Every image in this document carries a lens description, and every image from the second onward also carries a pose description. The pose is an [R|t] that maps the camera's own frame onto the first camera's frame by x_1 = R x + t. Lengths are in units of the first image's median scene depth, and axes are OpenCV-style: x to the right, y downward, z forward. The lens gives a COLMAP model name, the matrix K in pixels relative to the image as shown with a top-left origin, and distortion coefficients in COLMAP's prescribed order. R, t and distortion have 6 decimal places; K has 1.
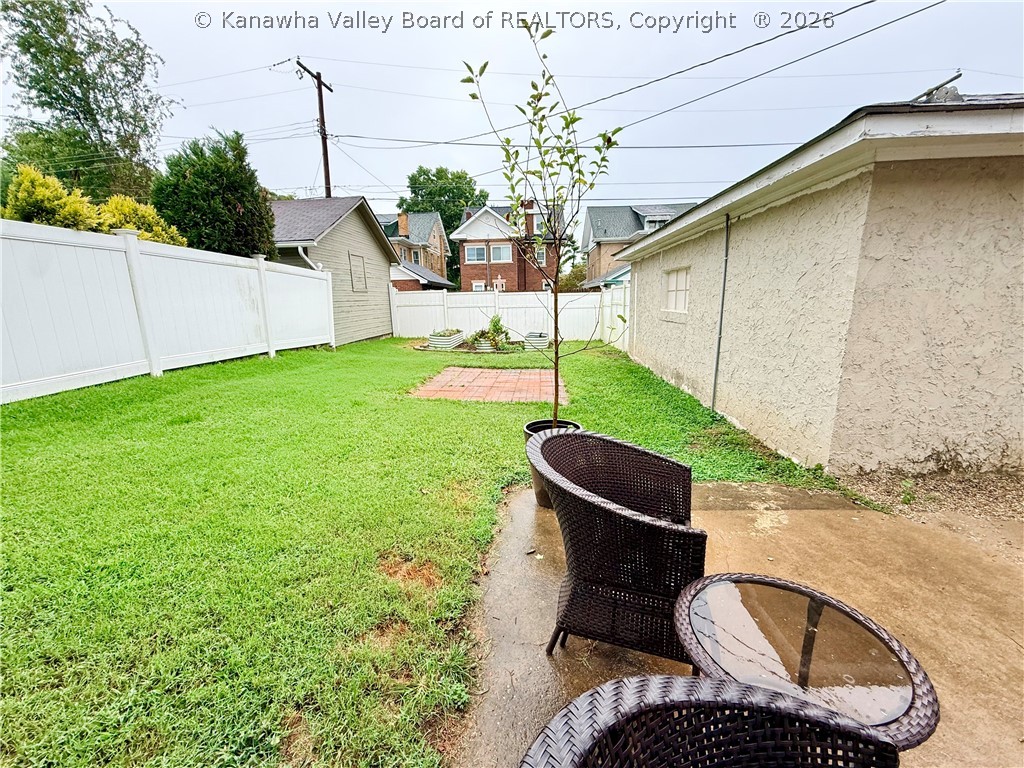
lens RADIAL K [[408.7, 0, 512.6], [0, 408.7, 384.3], [0, 0, 1]] dist [-0.000054, 0.000398]
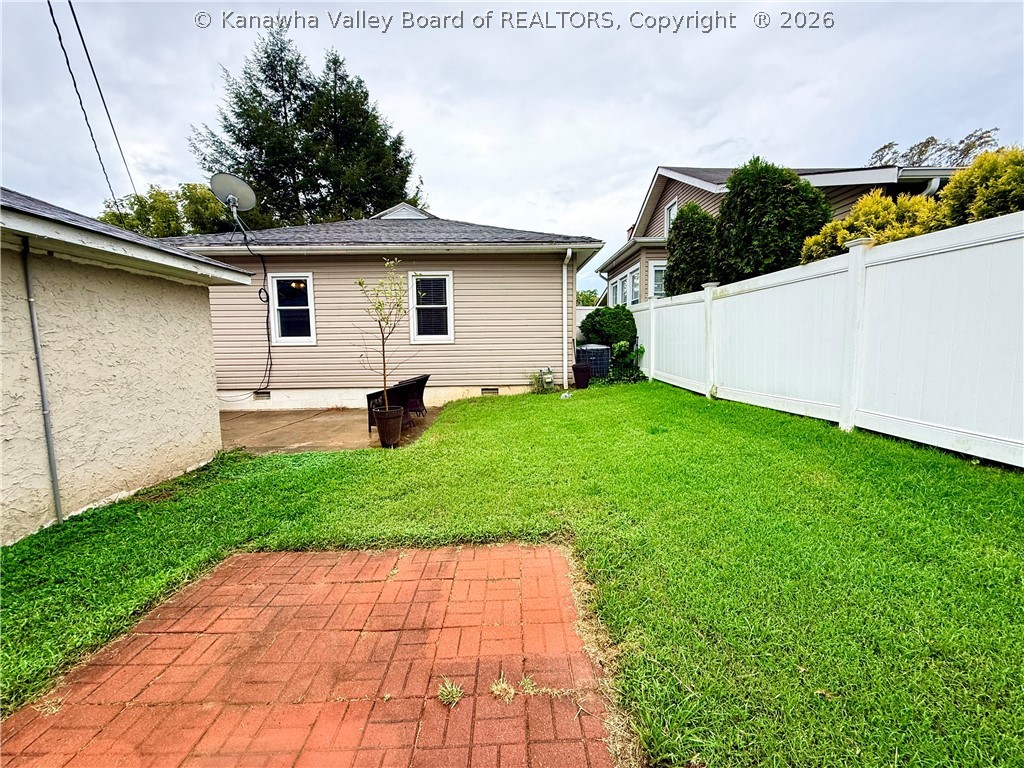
lens RADIAL K [[408.7, 0, 512.6], [0, 408.7, 384.3], [0, 0, 1]] dist [-0.000054, 0.000398]
pose [[-0.997243, 0.043842, -0.059865, -0.064994], [0.023727, 0.952834, 0.302563, -0.099203], [0.070307, 0.300308, -0.951248, 0.478271]]
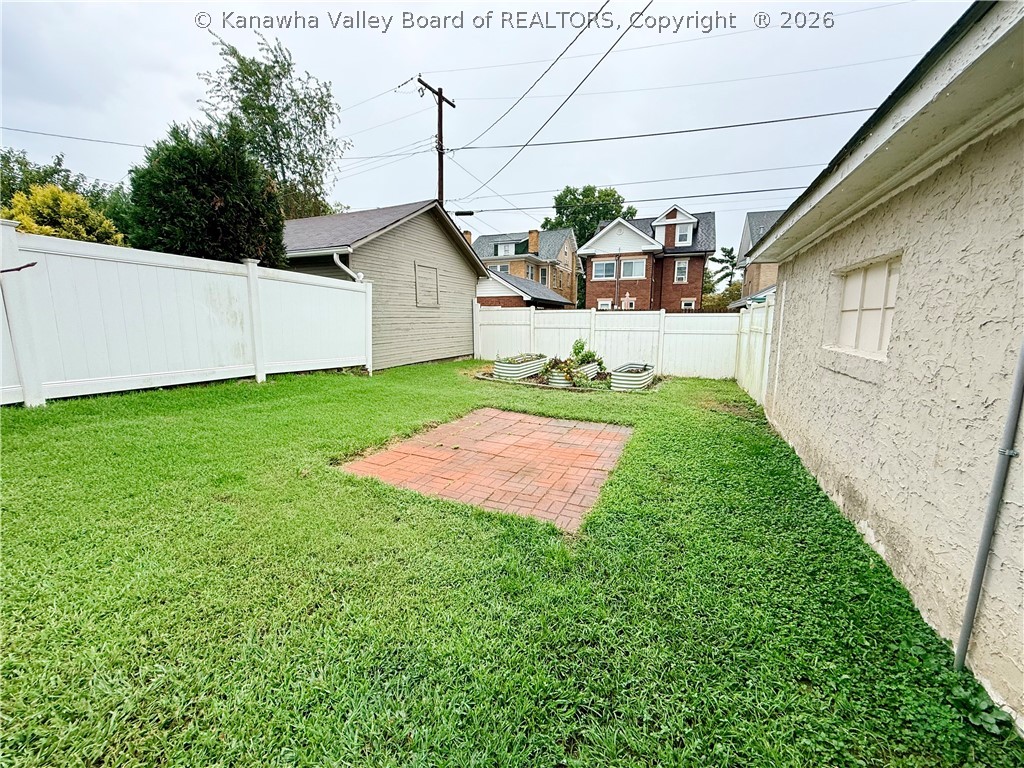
lens RADIAL K [[408.7, 0, 512.6], [0, 408.7, 384.3], [0, 0, 1]] dist [-0.000054, 0.000398]
pose [[0.941273, 0.075984, -0.328986, 0.069882], [-0.090657, 0.995446, -0.029469, -0.035424], [0.325249, 0.057564, 0.943875, 0.162508]]
